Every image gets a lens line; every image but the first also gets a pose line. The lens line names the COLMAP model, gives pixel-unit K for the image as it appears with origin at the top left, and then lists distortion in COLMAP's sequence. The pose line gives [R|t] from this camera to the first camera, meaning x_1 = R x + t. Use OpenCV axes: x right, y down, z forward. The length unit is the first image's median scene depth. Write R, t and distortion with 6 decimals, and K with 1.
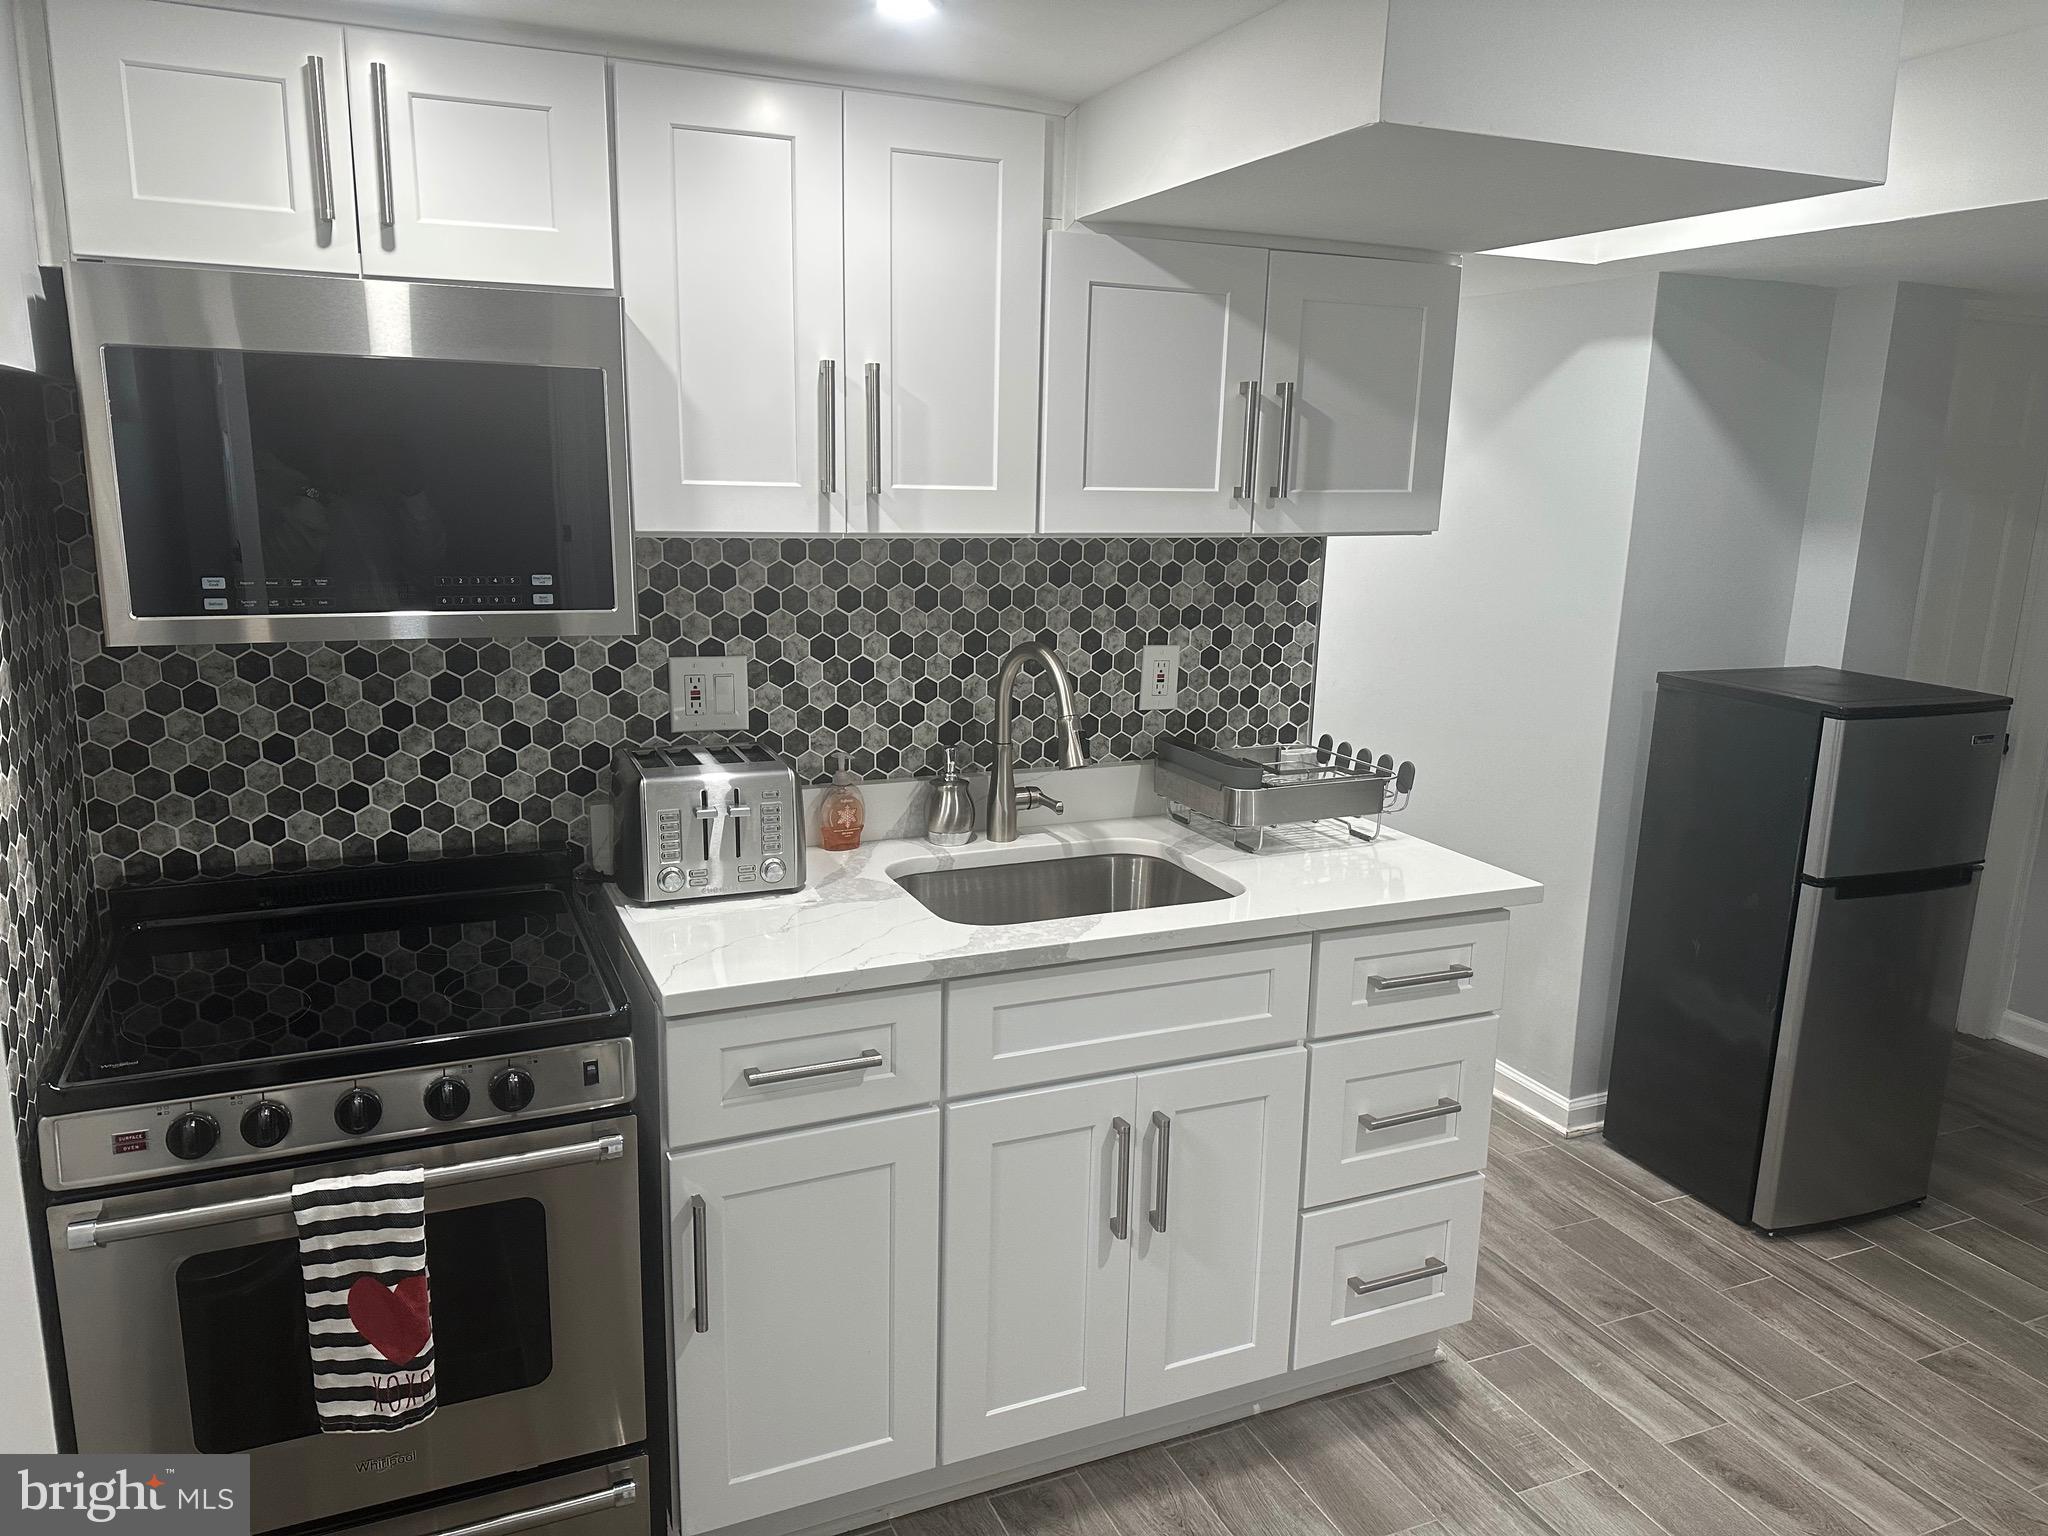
lens RADIAL K [[1433.6, 0, 1015.7], [0, 1433.6, 765.3], [0, 0, 1]] dist [0.120972, -0.181627]
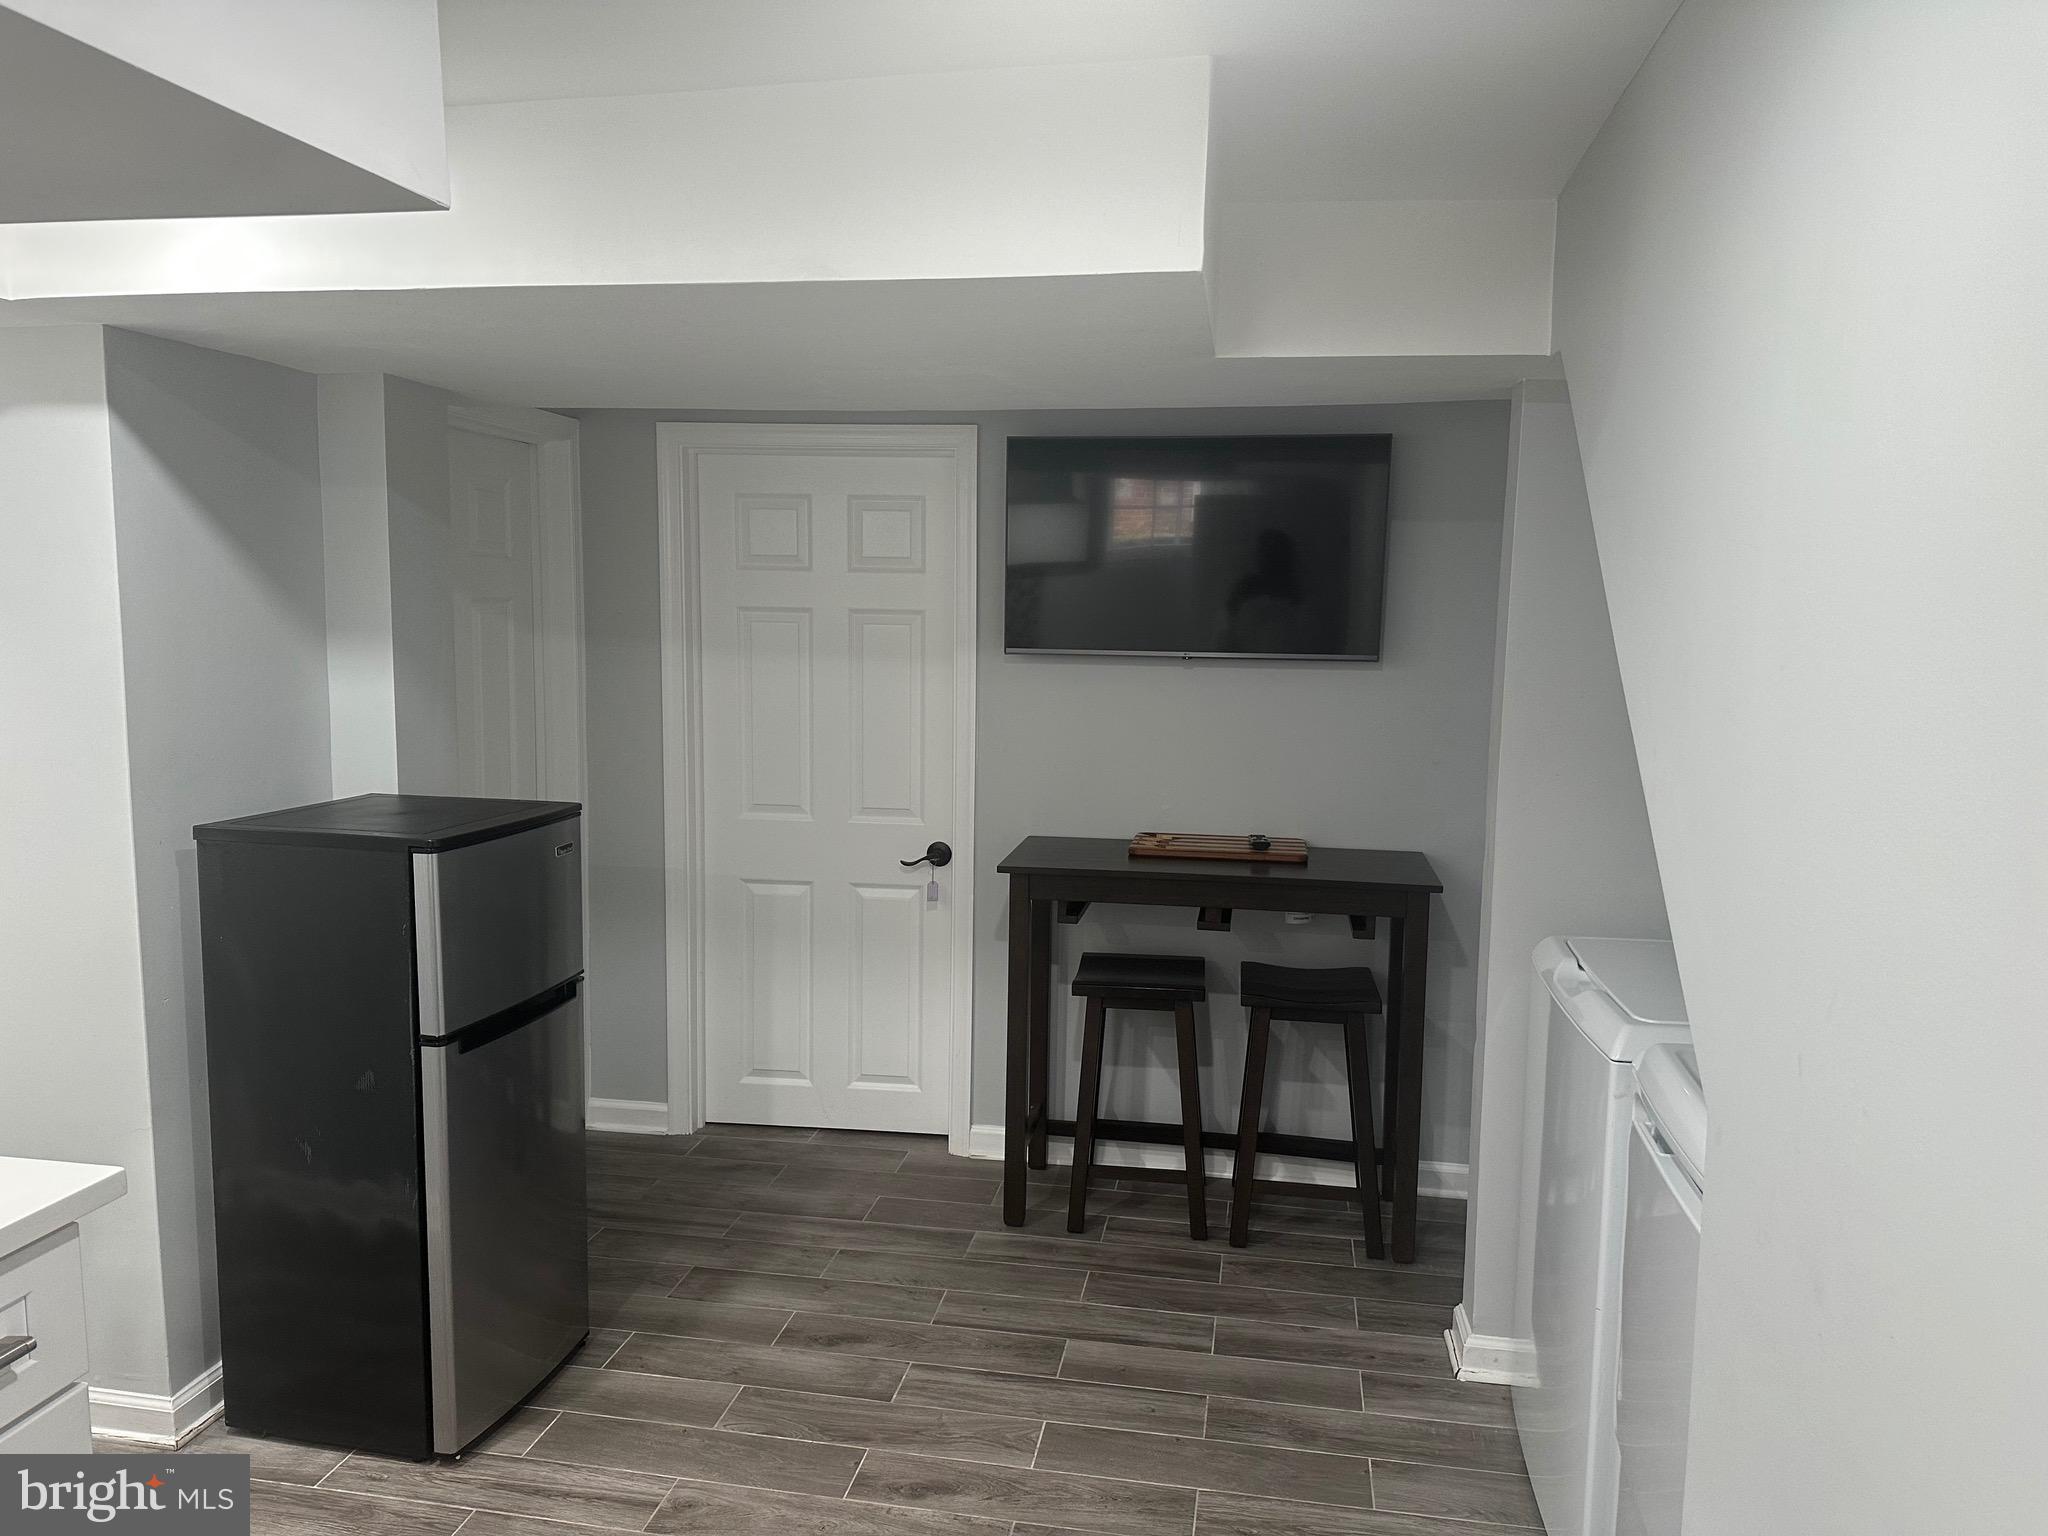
lens RADIAL K [[1513.2, 0, 1020.9], [0, 1513.2, 794.2], [0, 0, 1]] dist [0.031806, 0.000476]
pose [[0.573664, -0.123326, 0.809754, 0.029067], [0.175417, 0.984161, 0.025616, -0.025520], [-0.800087, 0.127350, 0.586211, 0.161049]]
